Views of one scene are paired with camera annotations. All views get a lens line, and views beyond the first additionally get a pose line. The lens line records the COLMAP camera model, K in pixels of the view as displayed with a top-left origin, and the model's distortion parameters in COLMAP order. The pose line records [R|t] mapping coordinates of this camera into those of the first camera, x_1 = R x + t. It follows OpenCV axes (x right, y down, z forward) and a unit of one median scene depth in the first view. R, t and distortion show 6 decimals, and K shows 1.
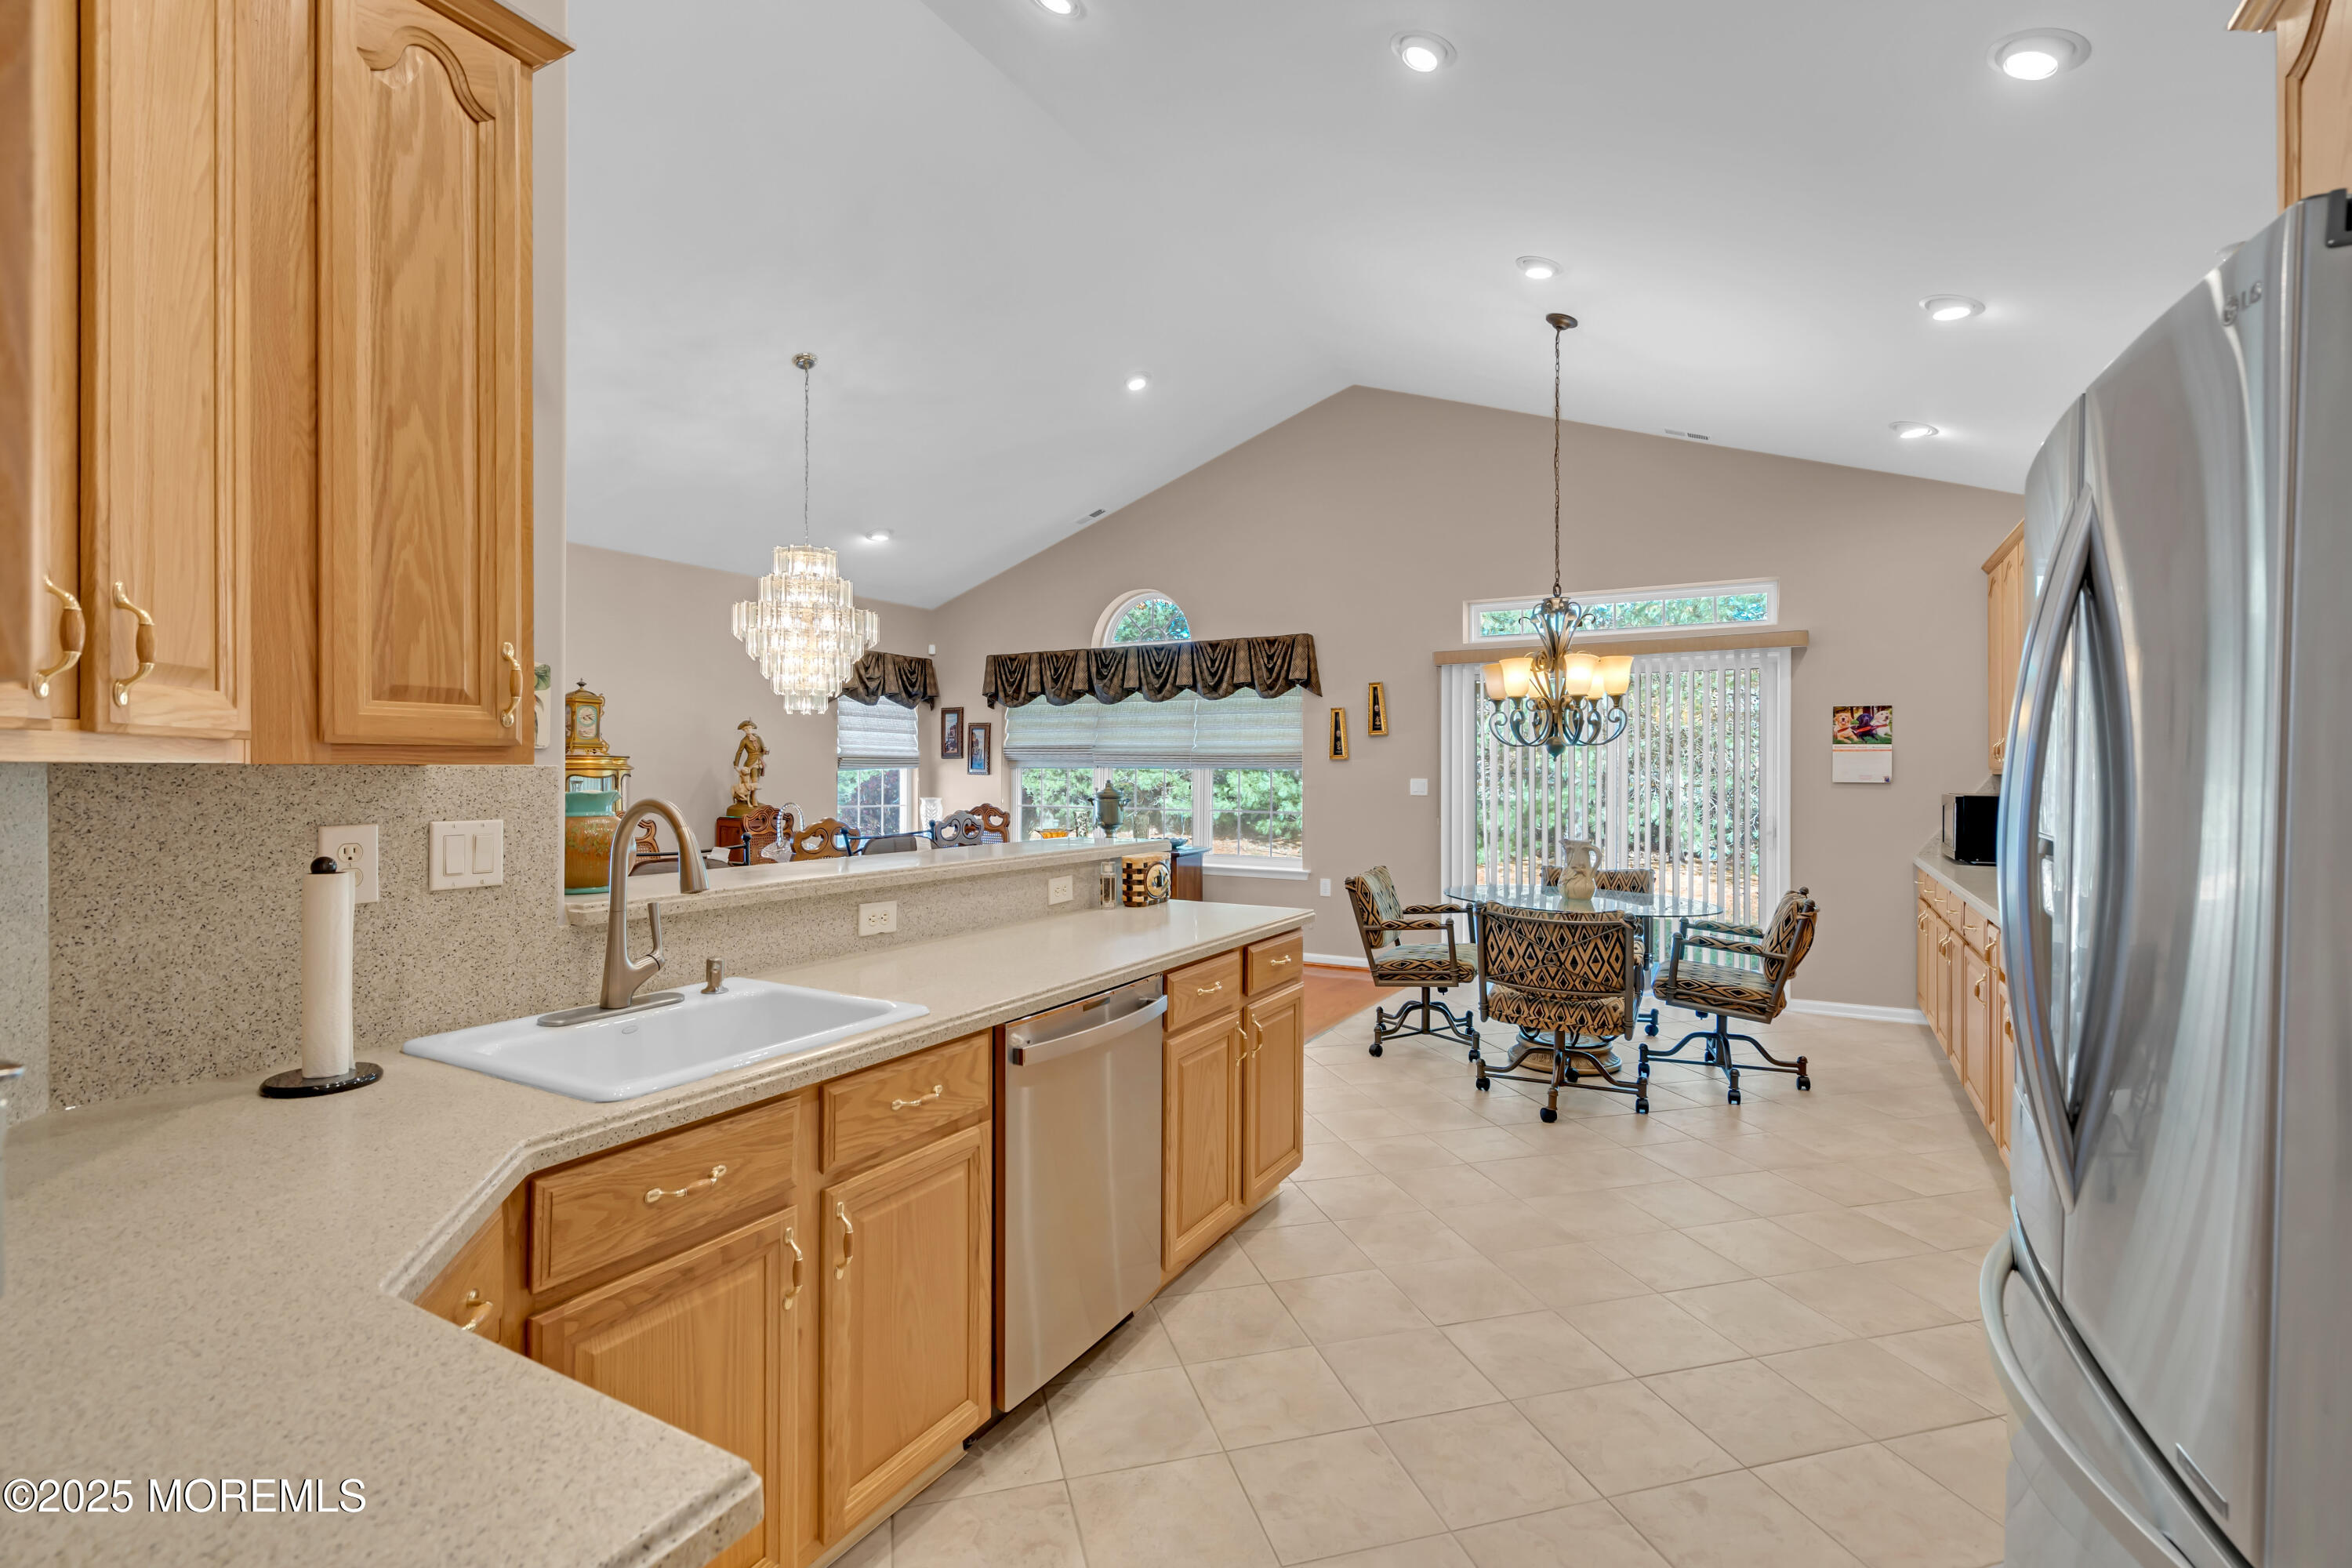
lens RADIAL K [[1080.3, 0, 1176.3], [0, 1080.3, 770.7], [0, 0, 1]] dist [-0.002319, 0.002451]
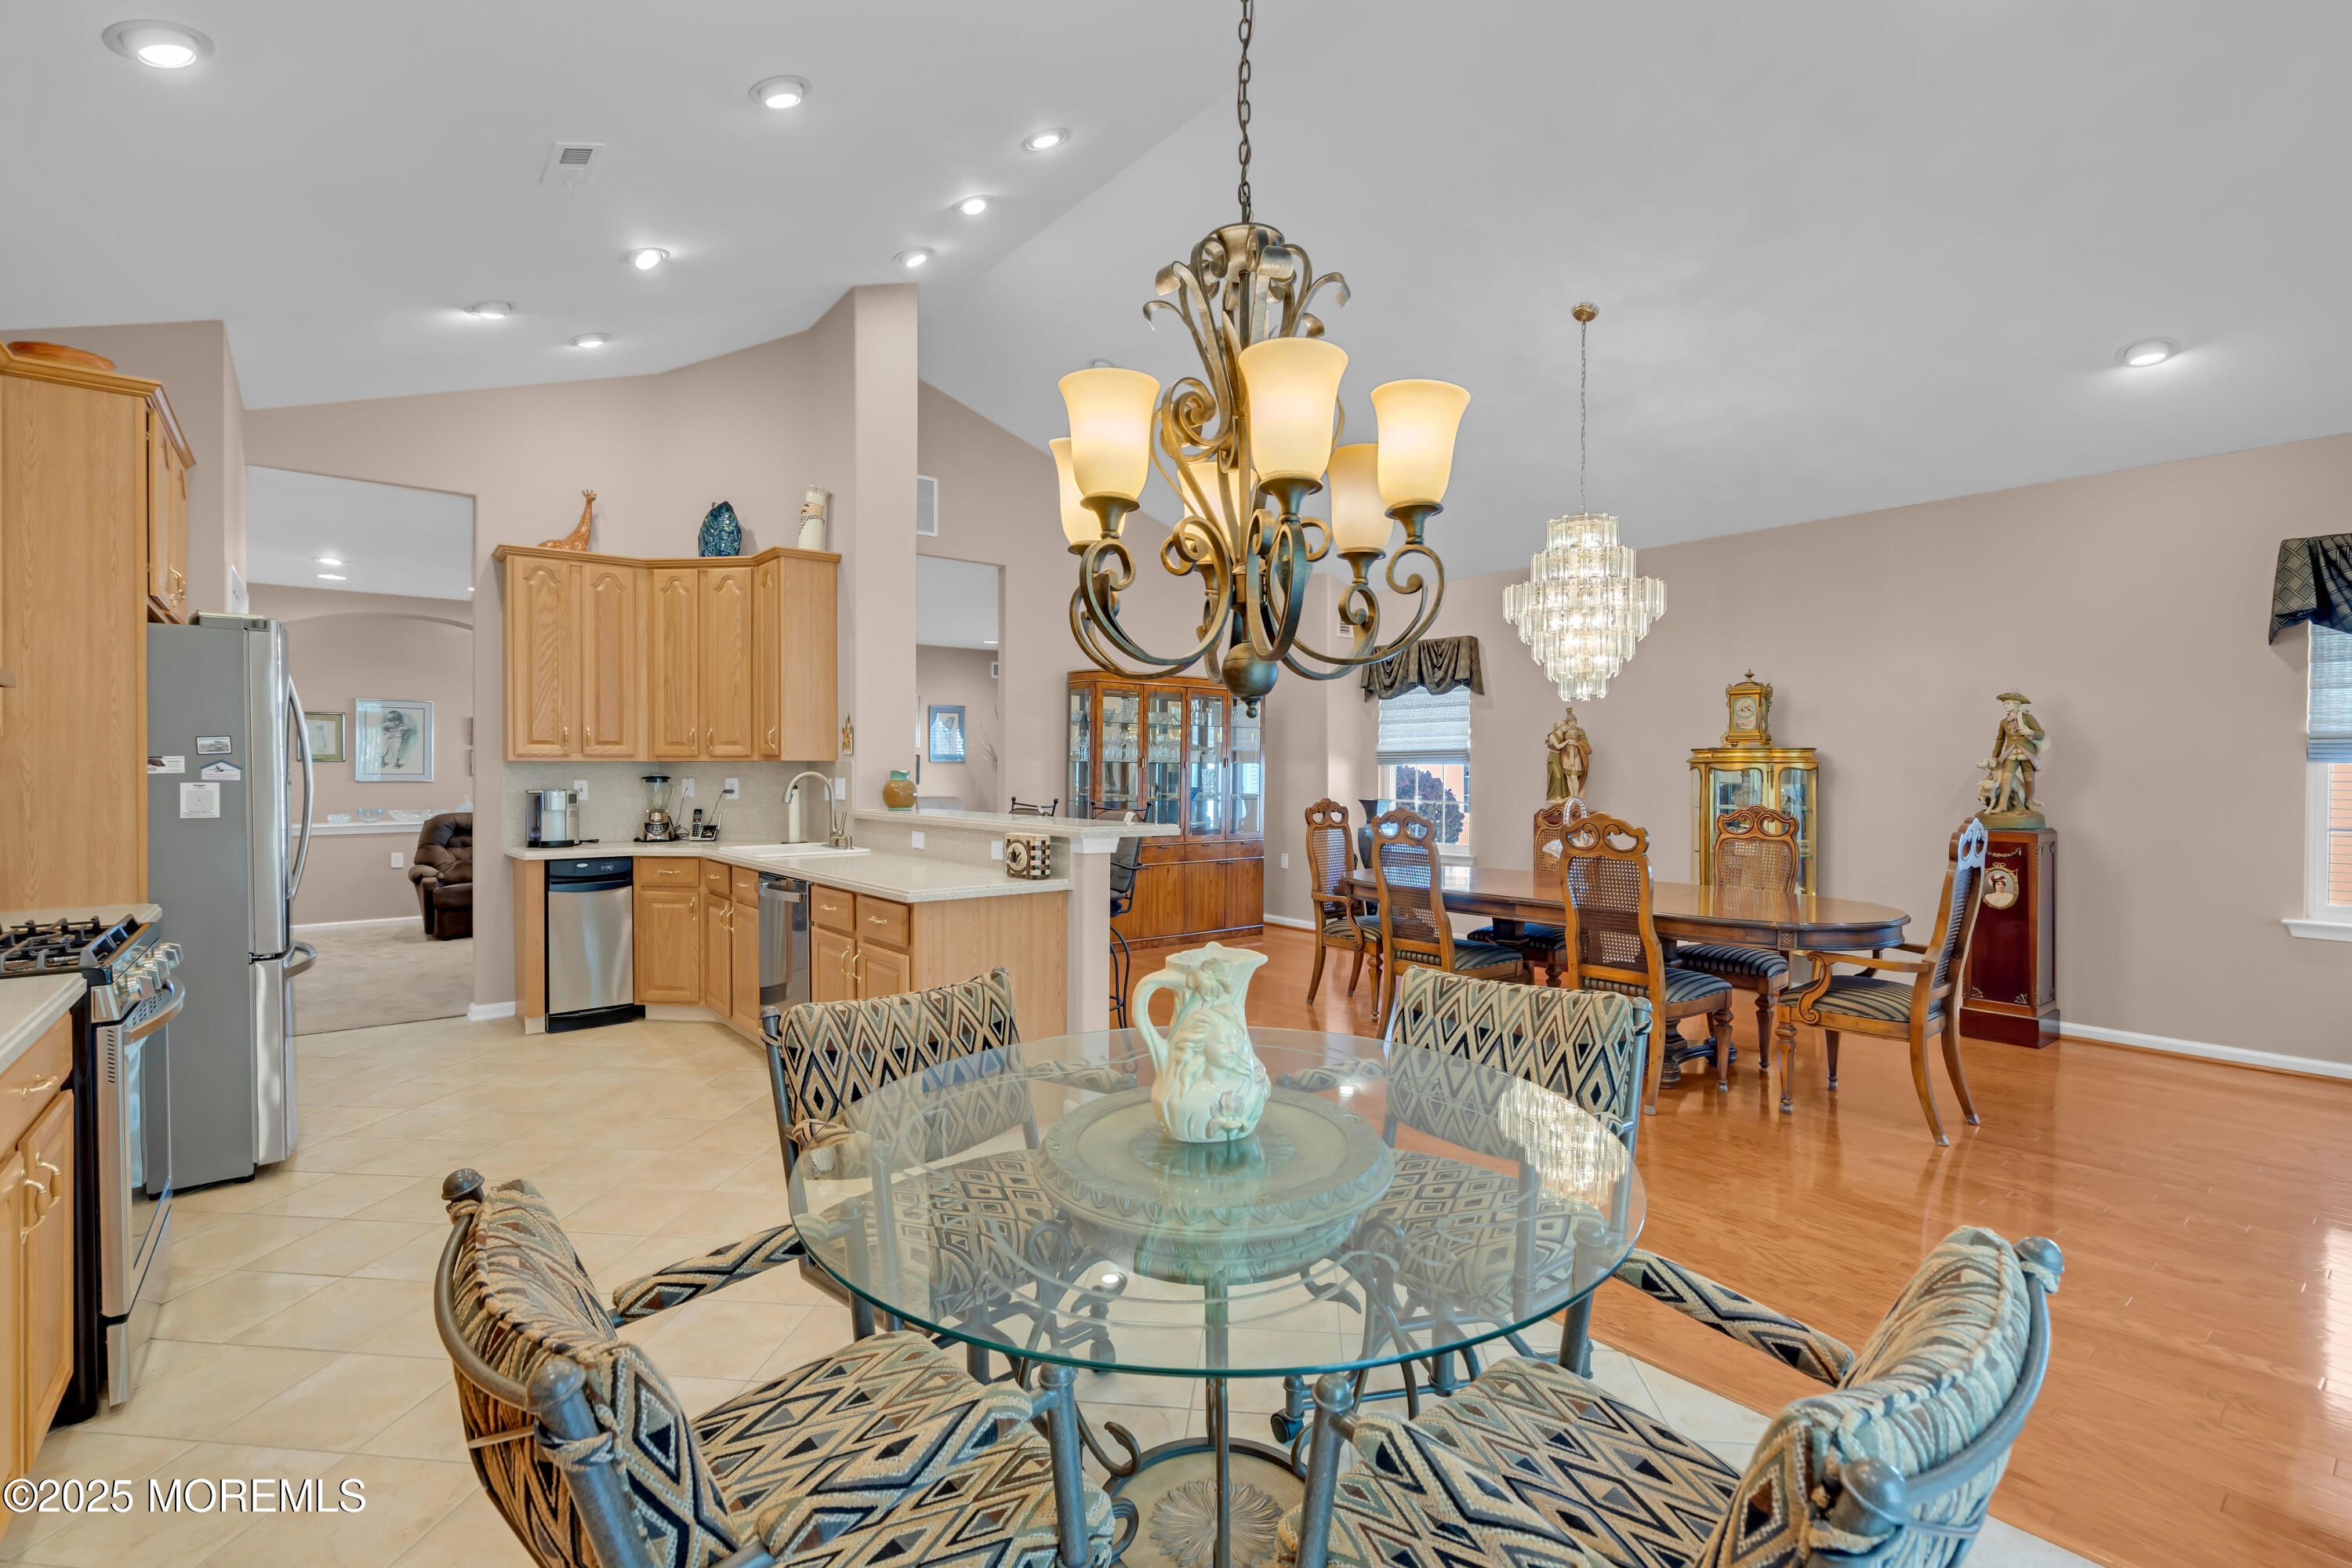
lens RADIAL K [[1080.3, 0, 1180.2], [0, 1080.3, 774.7], [0, 0, 1]] dist [-0.002319, 0.002451]
pose [[-0.361880, 0.003659, -0.932218, 0.471617], [-0.001549, 0.999989, 0.004527, 0.004866], [0.932224, 0.003082, -0.361870, 0.761850]]
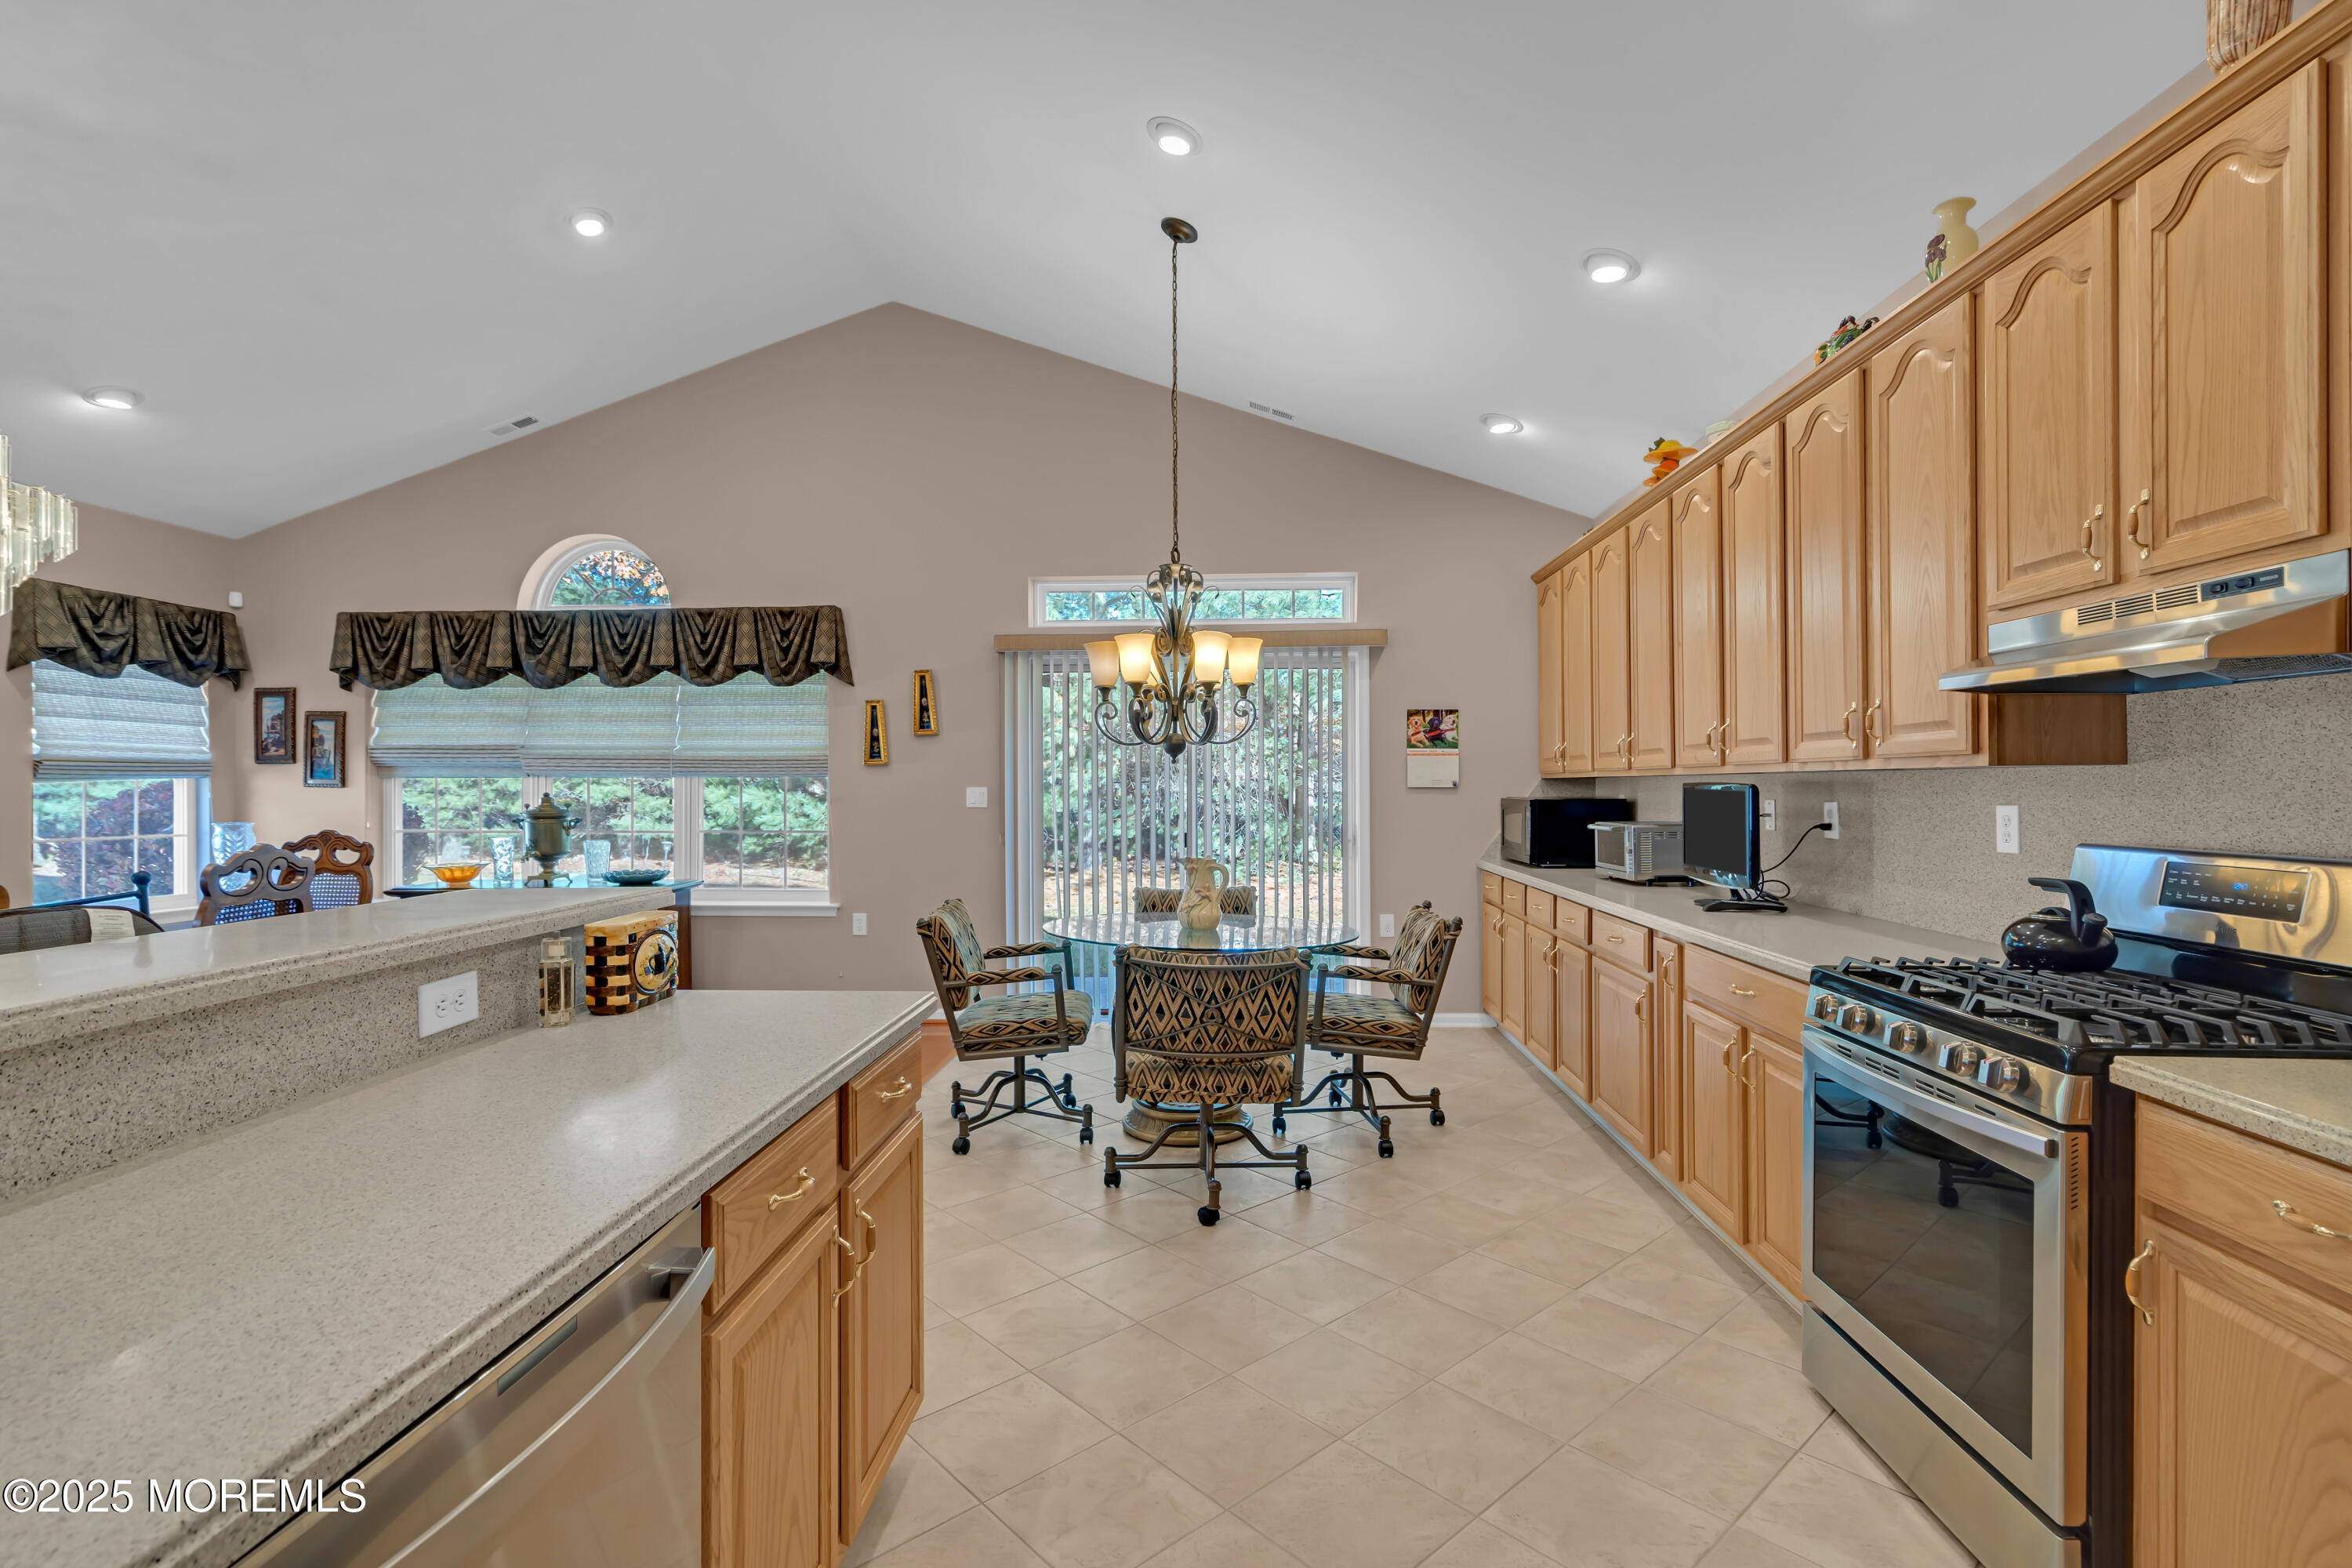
lens RADIAL K [[1080.3, 0, 1181.4], [0, 1080.3, 788.3], [0, 0, 1]] dist [-0.002319, 0.002451]
pose [[0.890438, -0.007151, 0.455049, -0.014189], [0.004890, 0.999969, 0.006146, 0.003492], [-0.455078, -0.003247, 0.890445, 0.180461]]
